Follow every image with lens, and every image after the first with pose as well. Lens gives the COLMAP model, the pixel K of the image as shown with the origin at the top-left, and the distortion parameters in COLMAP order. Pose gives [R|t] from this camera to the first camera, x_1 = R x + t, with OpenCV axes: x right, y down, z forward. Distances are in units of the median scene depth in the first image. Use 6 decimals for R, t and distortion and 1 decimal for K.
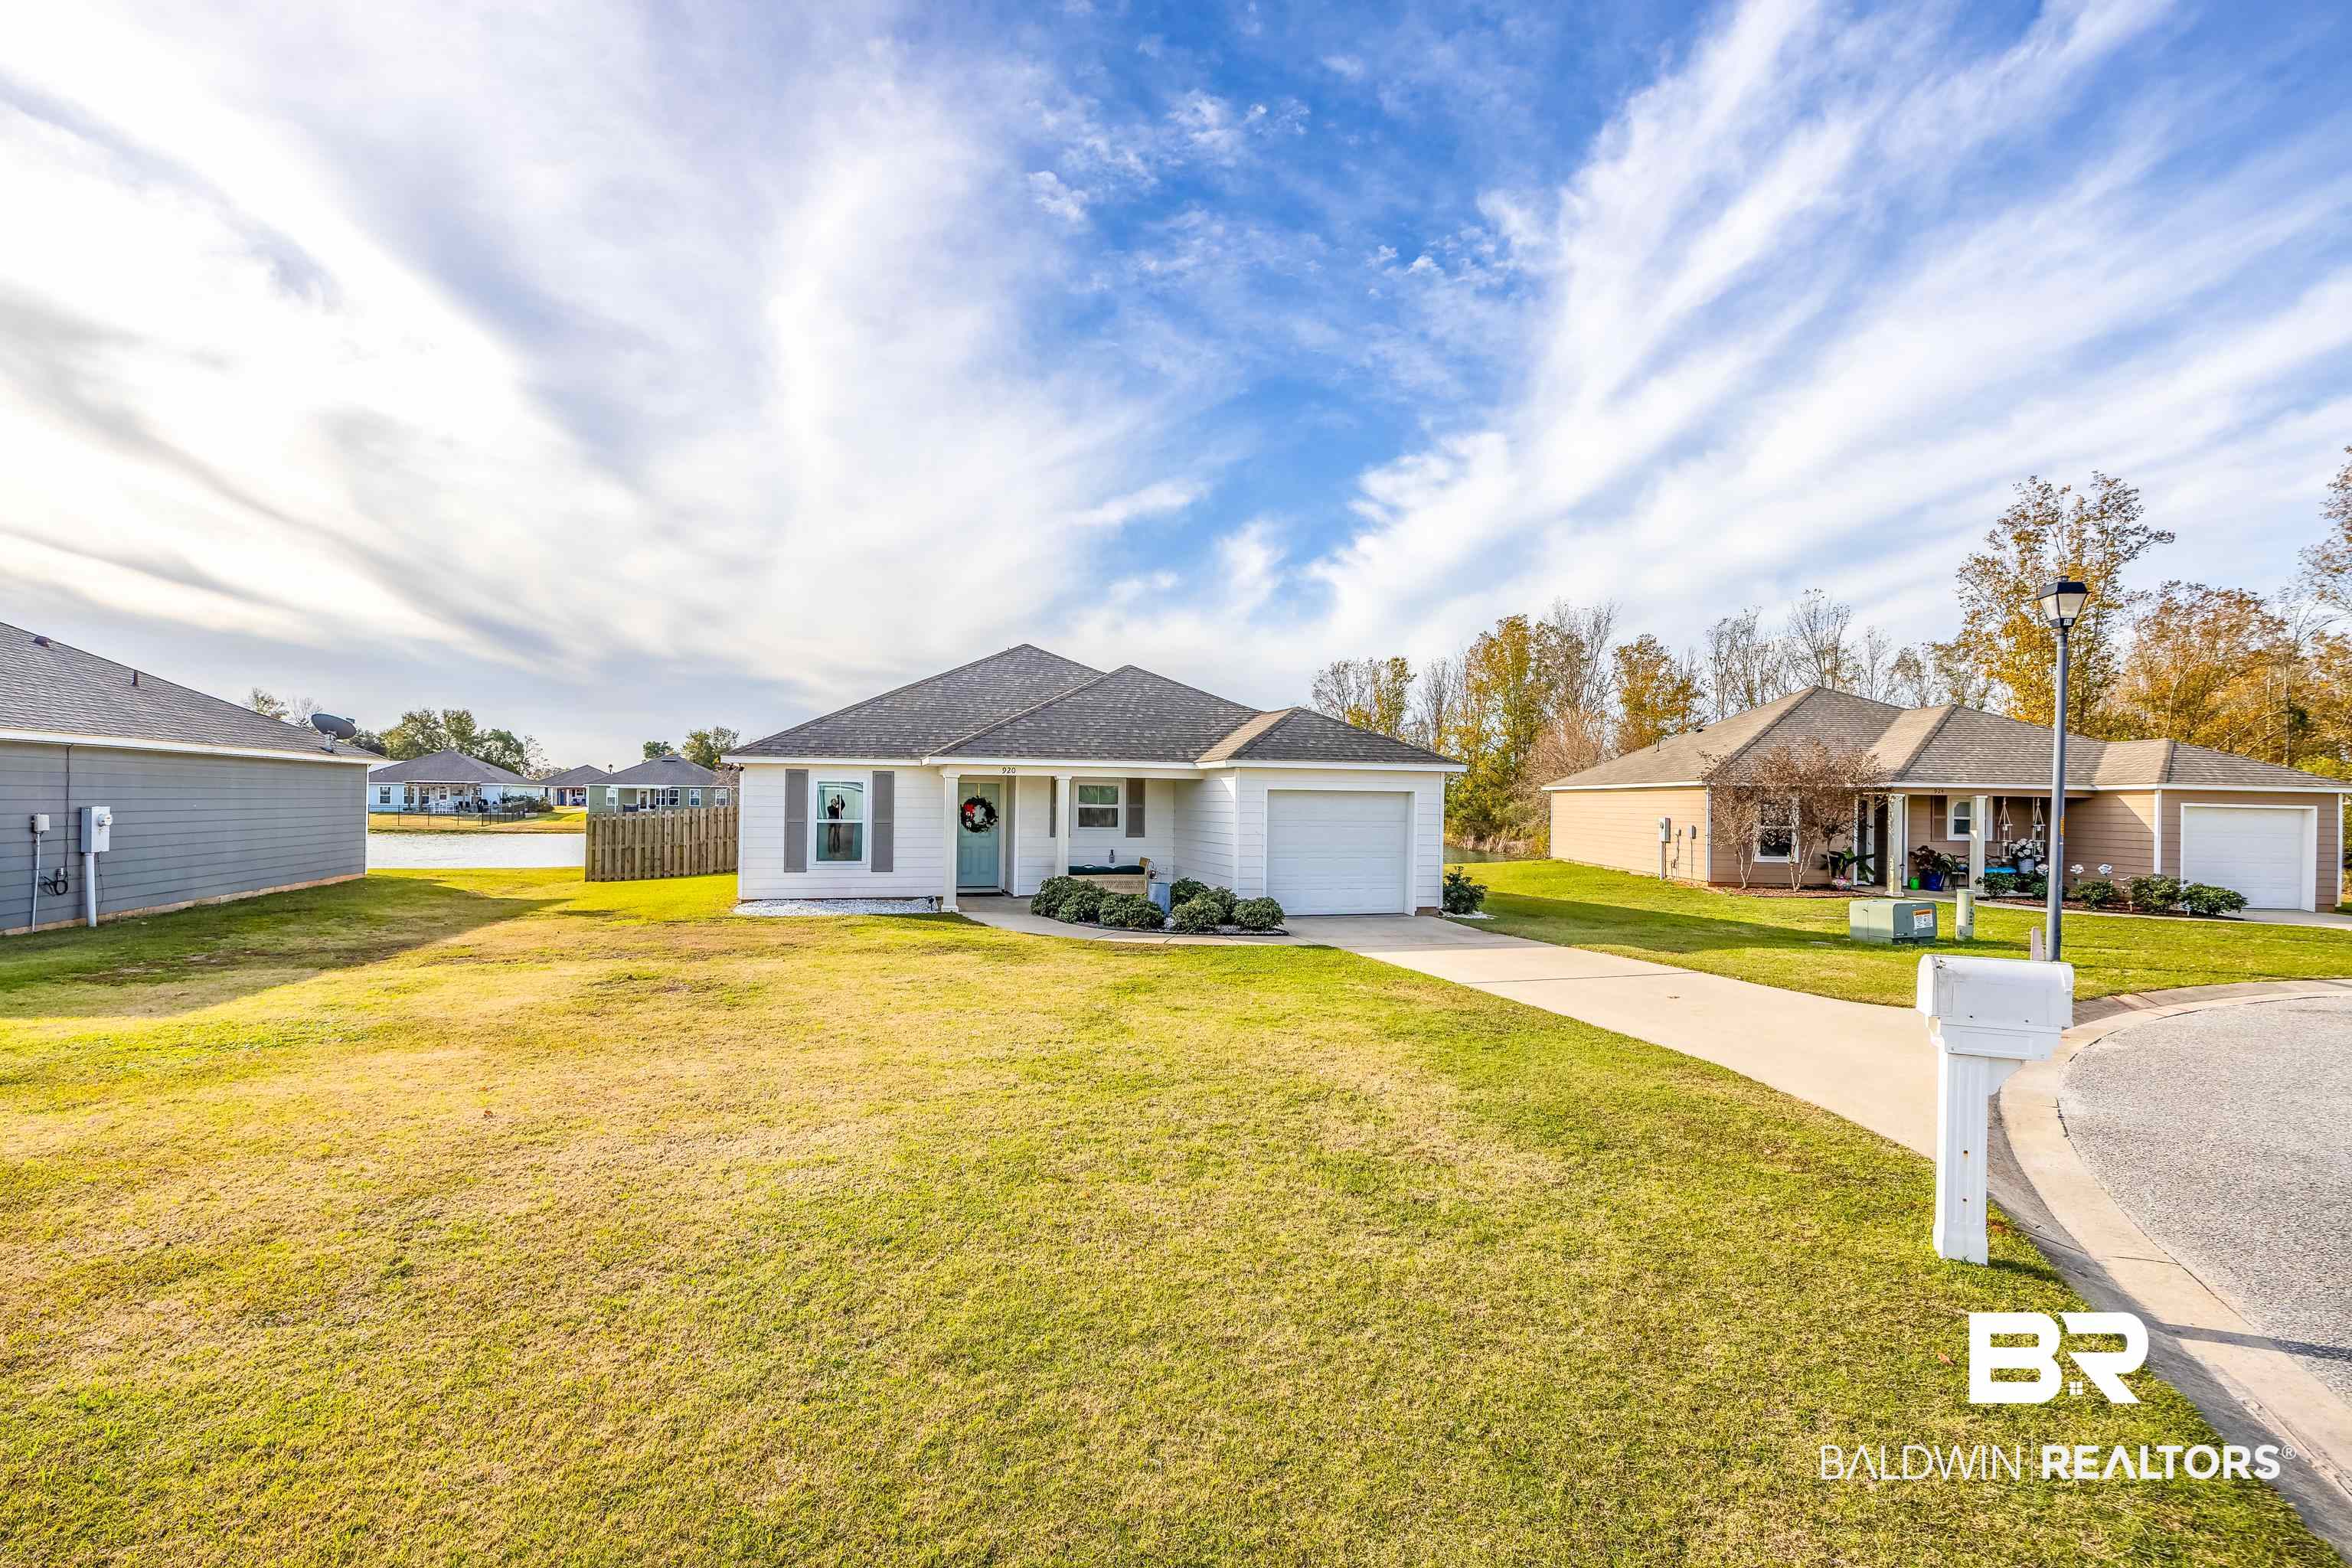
lens RADIAL K [[1089.8, 0, 1177.1], [0, 1089.8, 702.3], [0, 0, 1]] dist [-0.001123, -0.000182]
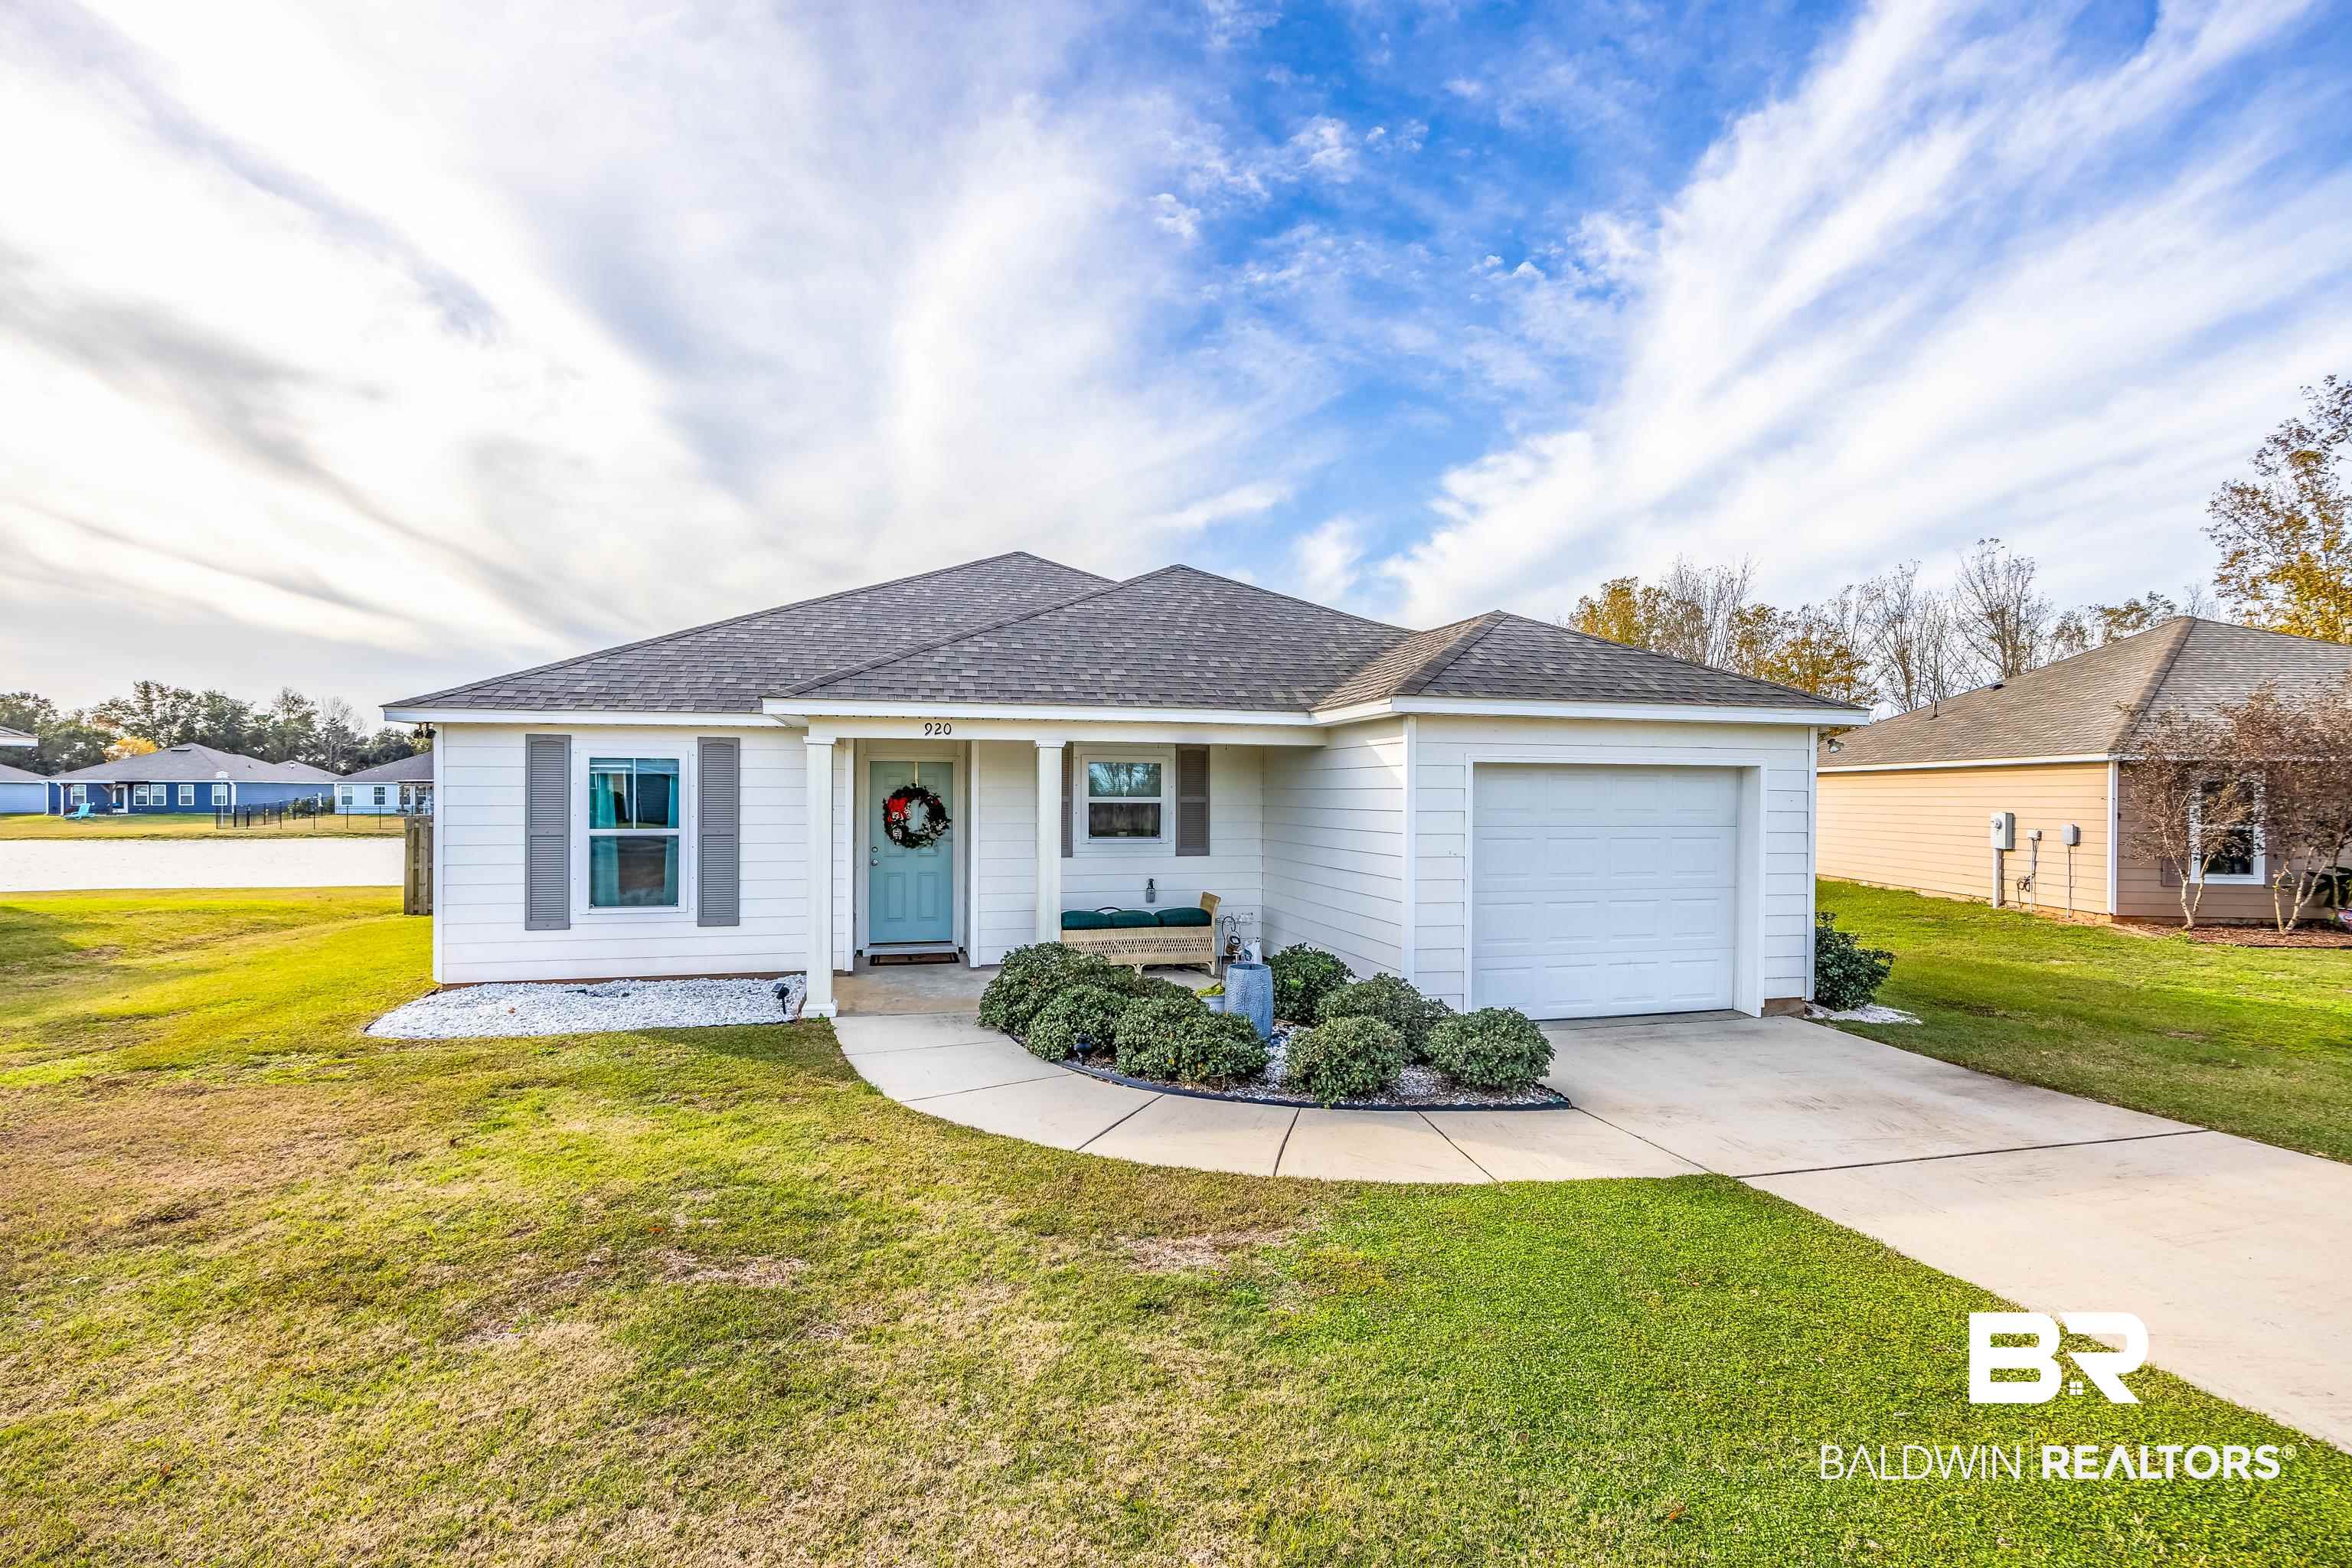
lens RADIAL K [[1088.7, 0, 1168.6], [0, 1088.7, 778.1], [0, 0, 1]] dist [0.155404, -0.000002]
pose [[0.998442, -0.008333, -0.055182, -0.020504], [0.012459, 0.997116, 0.074861, 0.045010], [0.054399, -0.075432, 0.995666, 0.468865]]
